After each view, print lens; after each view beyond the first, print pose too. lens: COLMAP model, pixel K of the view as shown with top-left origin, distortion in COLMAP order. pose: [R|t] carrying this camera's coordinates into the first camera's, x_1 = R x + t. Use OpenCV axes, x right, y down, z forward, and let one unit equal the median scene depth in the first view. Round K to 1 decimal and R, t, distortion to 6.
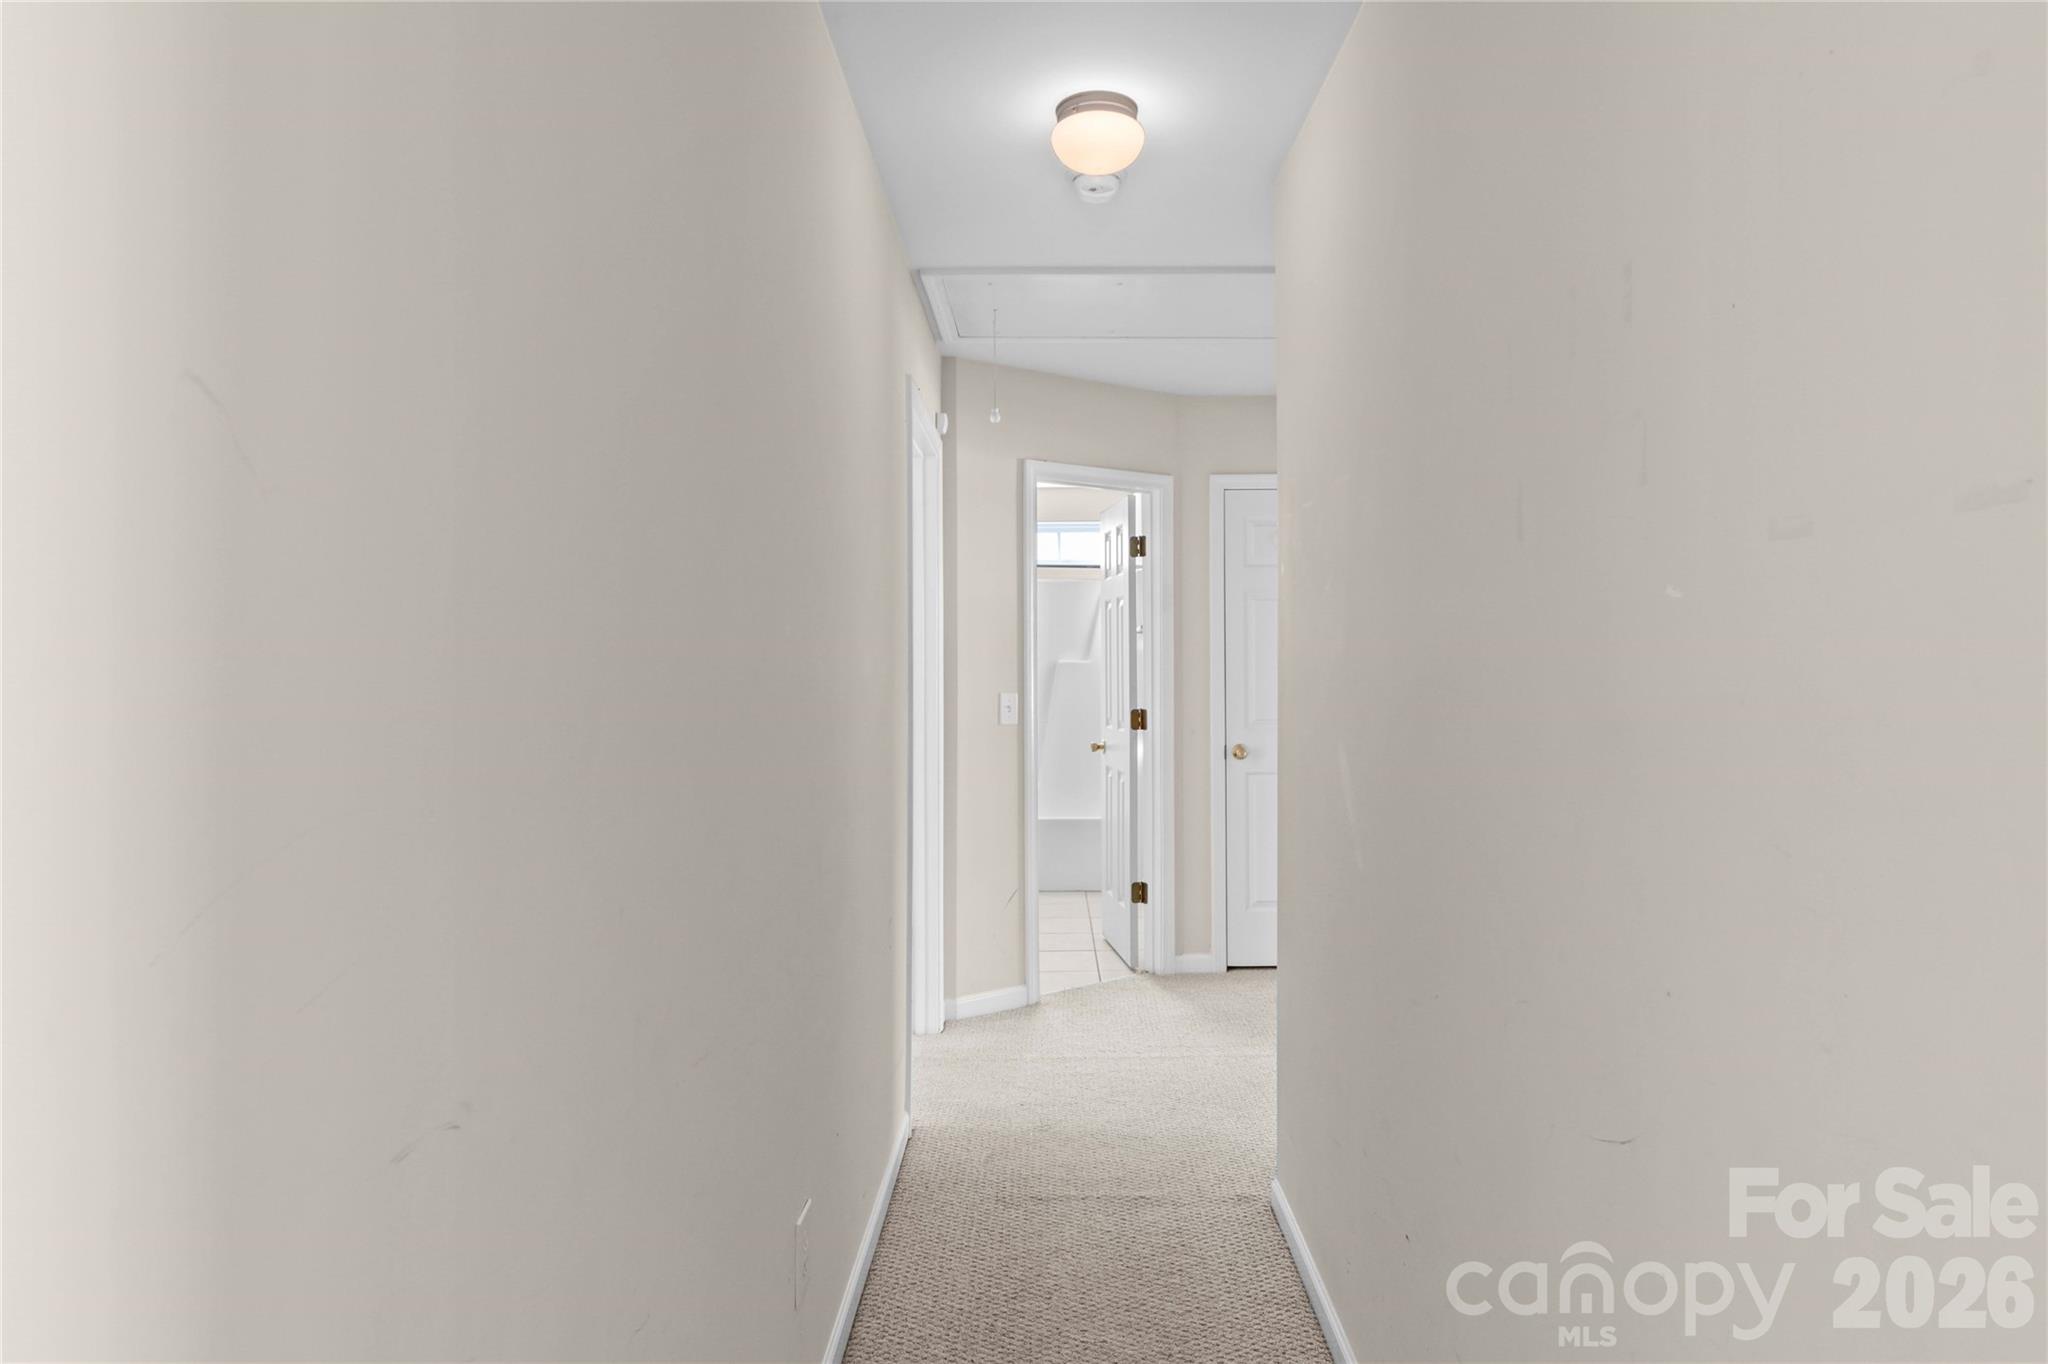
lens RADIAL K [[1125.0, 0, 1023.6], [0, 1125.0, 678.7], [0, 0, 1]] dist [-0.004260, -0.000778]
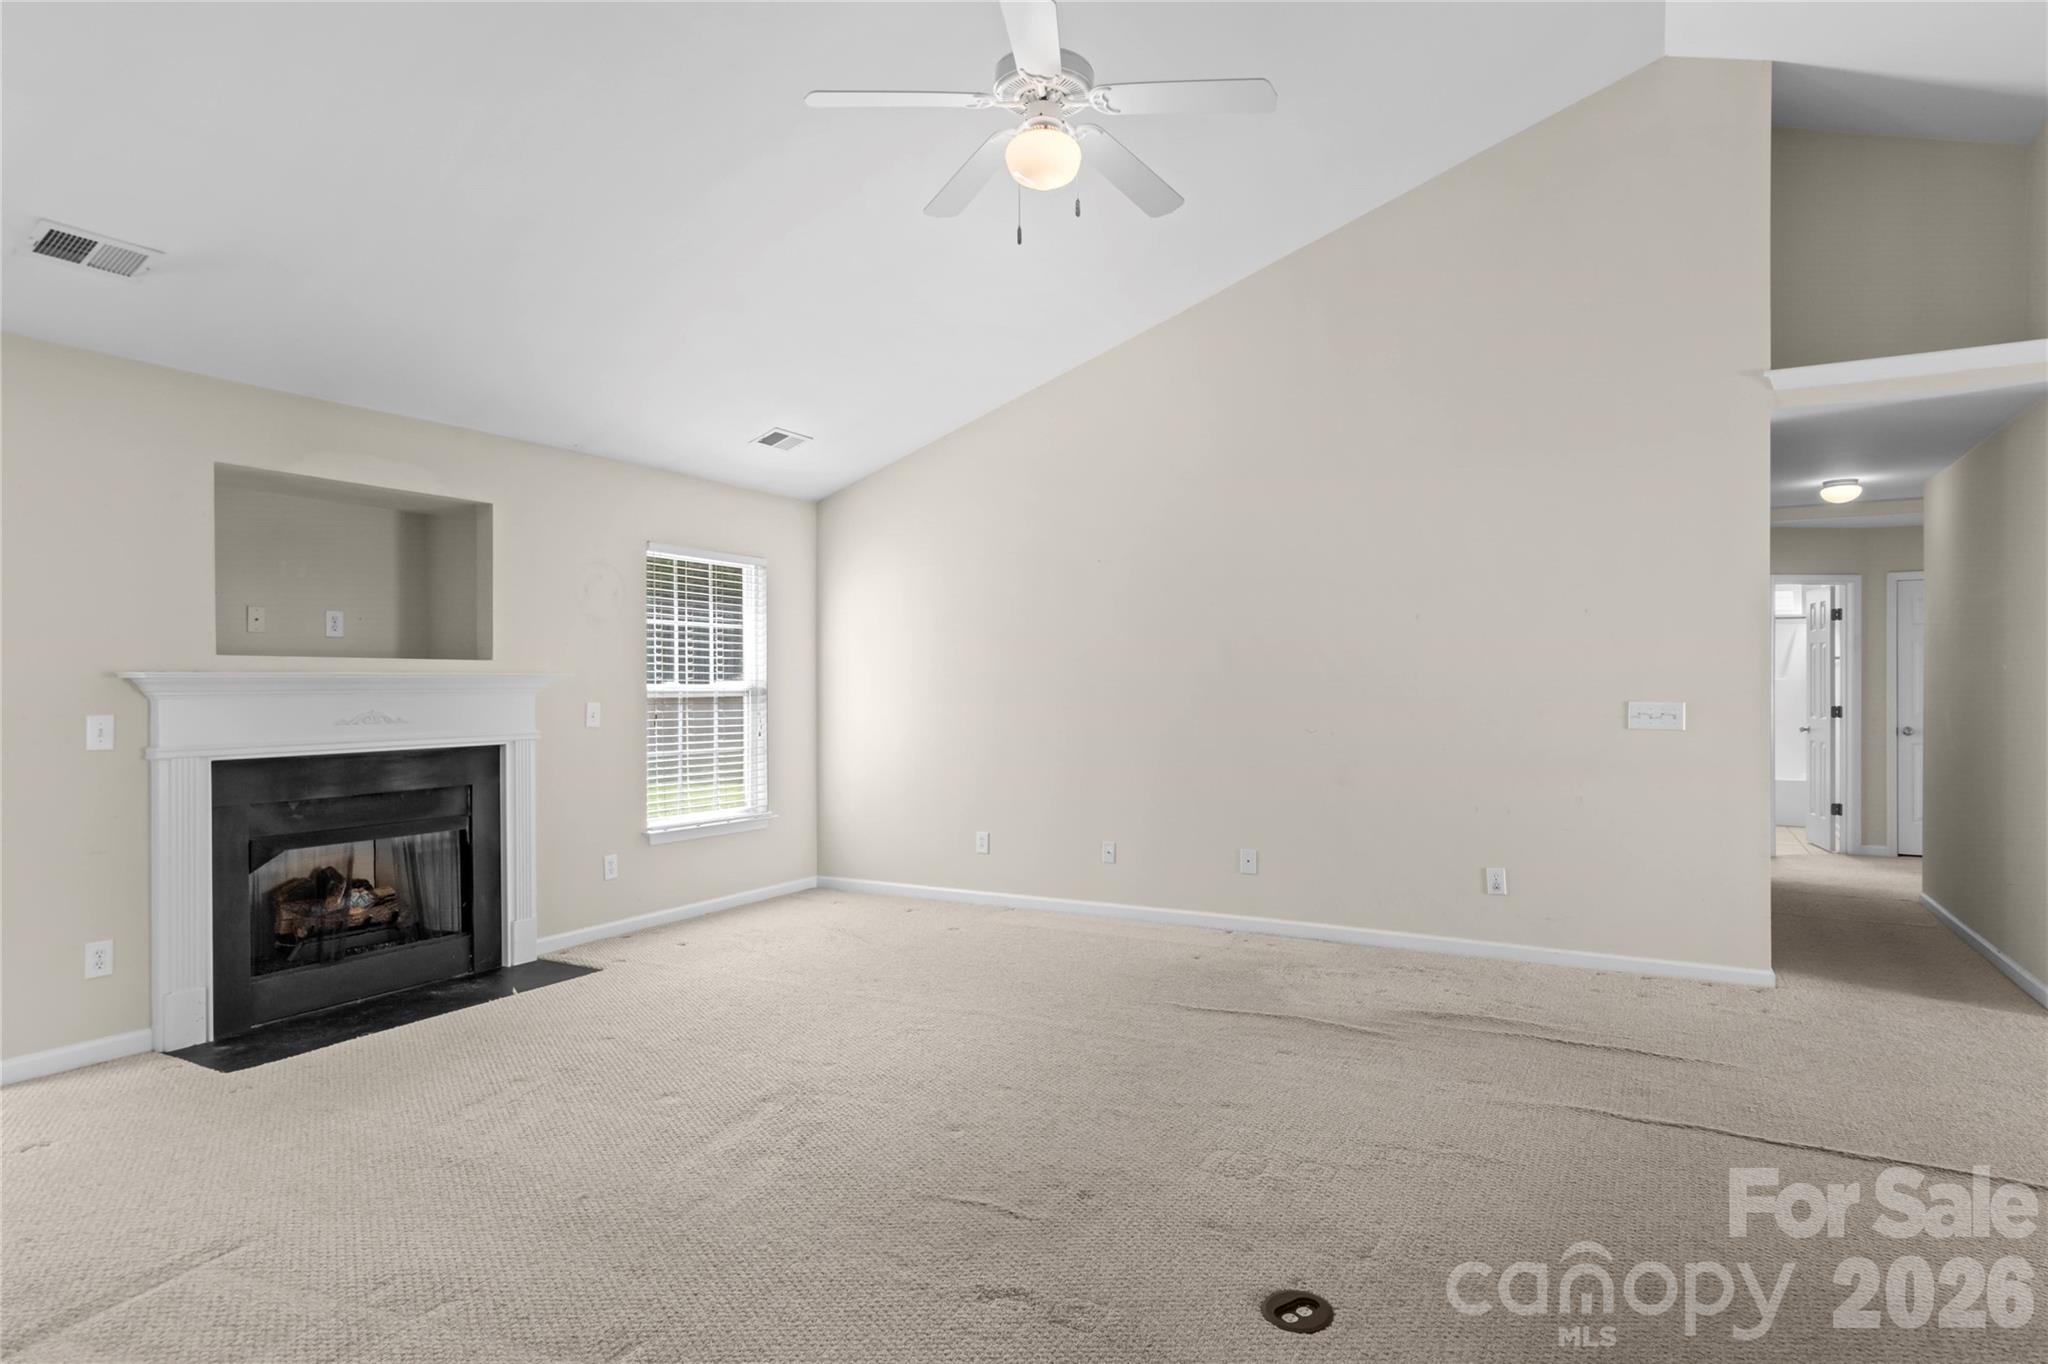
lens RADIAL K [[1125.0, 0, 1027.3], [0, 1125.0, 690.3], [0, 0, 1]] dist [-0.004260, -0.000778]
pose [[0.881222, 0.003412, -0.472690, -0.186679], [-0.001668, 0.999990, 0.004108, -0.002801], [0.472700, -0.002831, 0.881219, -1.166494]]
